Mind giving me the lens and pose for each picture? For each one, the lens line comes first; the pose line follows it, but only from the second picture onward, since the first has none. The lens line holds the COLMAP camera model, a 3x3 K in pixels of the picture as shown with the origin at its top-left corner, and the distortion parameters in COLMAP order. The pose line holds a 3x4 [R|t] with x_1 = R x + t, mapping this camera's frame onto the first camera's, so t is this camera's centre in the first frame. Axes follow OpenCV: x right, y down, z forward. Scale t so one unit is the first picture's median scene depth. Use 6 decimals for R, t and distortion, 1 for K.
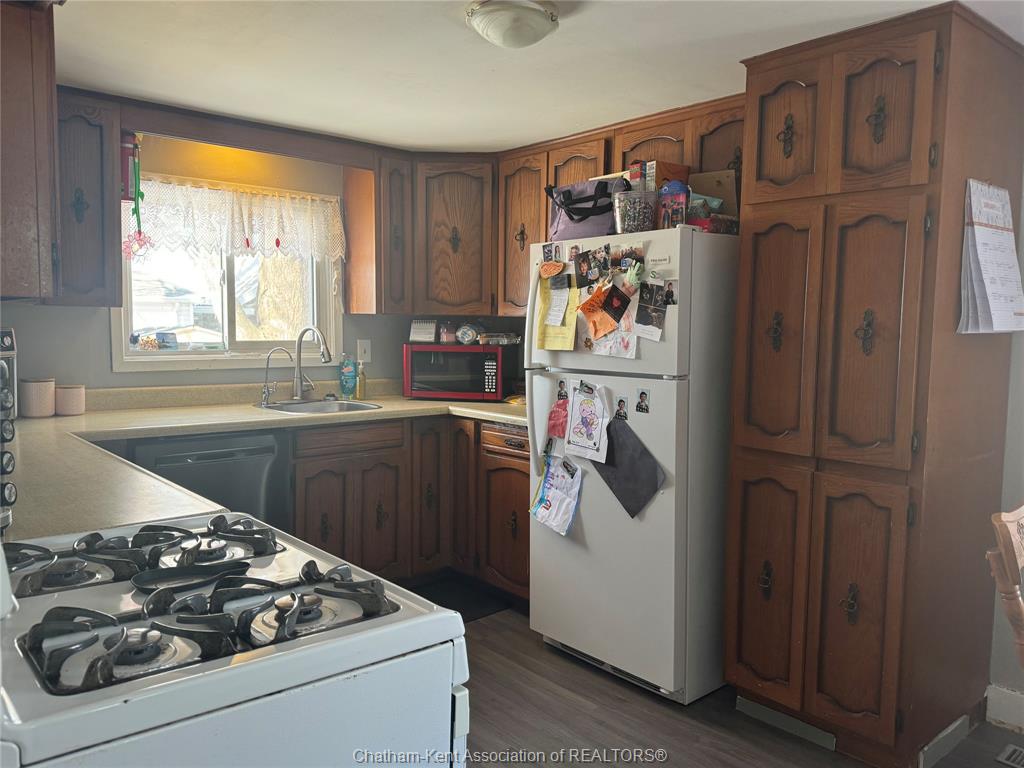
lens RADIAL K [[799.7, 0, 513.1], [0, 799.7, 381.6], [0, 0, 1]] dist [0.069406, -0.032920]
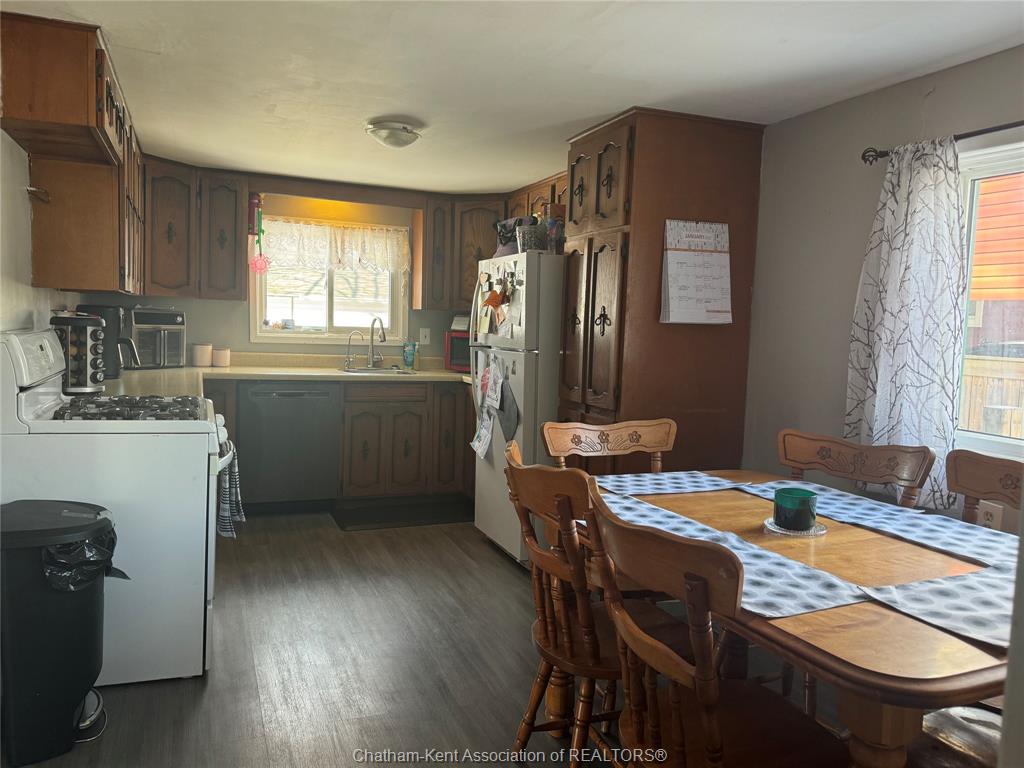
lens RADIAL K [[799.7, 0, 532.8], [0, 799.7, 386.8], [0, 0, 1]] dist [0.069406, -0.032920]
pose [[0.945569, 0.045752, -0.322190, 0.526616], [-0.047442, 0.998871, 0.002610, 0.043690], [0.321945, 0.012818, 0.946672, -0.306573]]
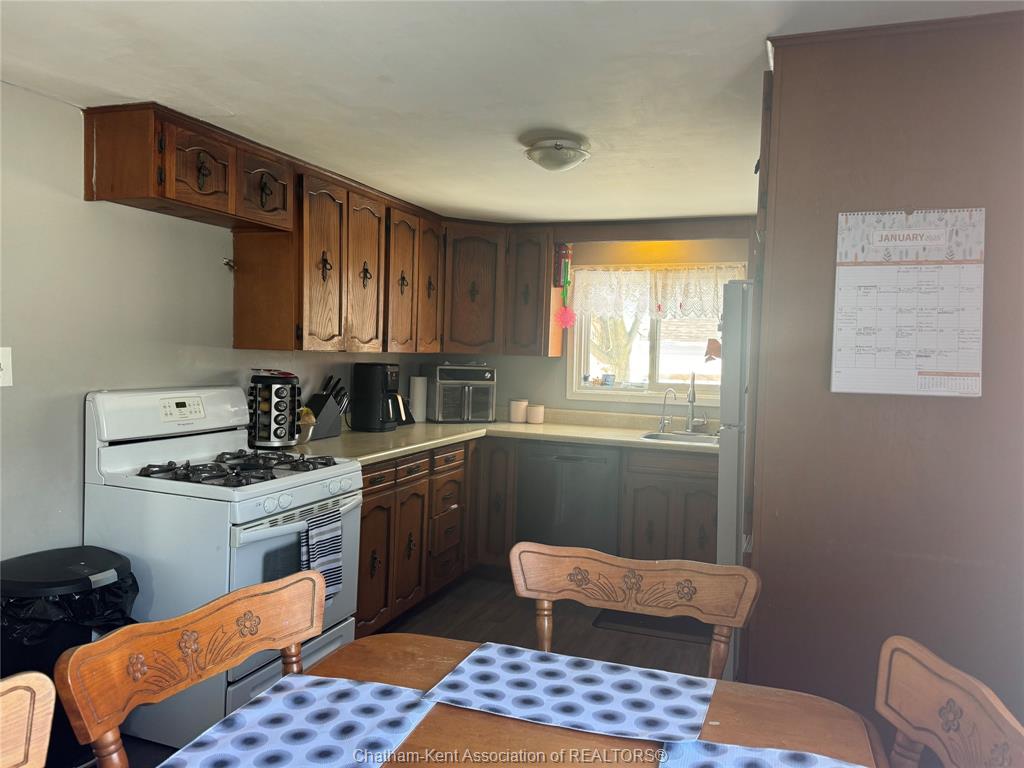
lens RADIAL K [[799.7, 0, 512.6], [0, 799.7, 384.4], [0, 0, 1]] dist [0.069406, -0.032920]
pose [[0.482835, 0.038675, -0.874857, 0.736185], [-0.092719, 0.995667, -0.007157, -0.018293], [0.870789, 0.084572, 0.484329, 0.182901]]
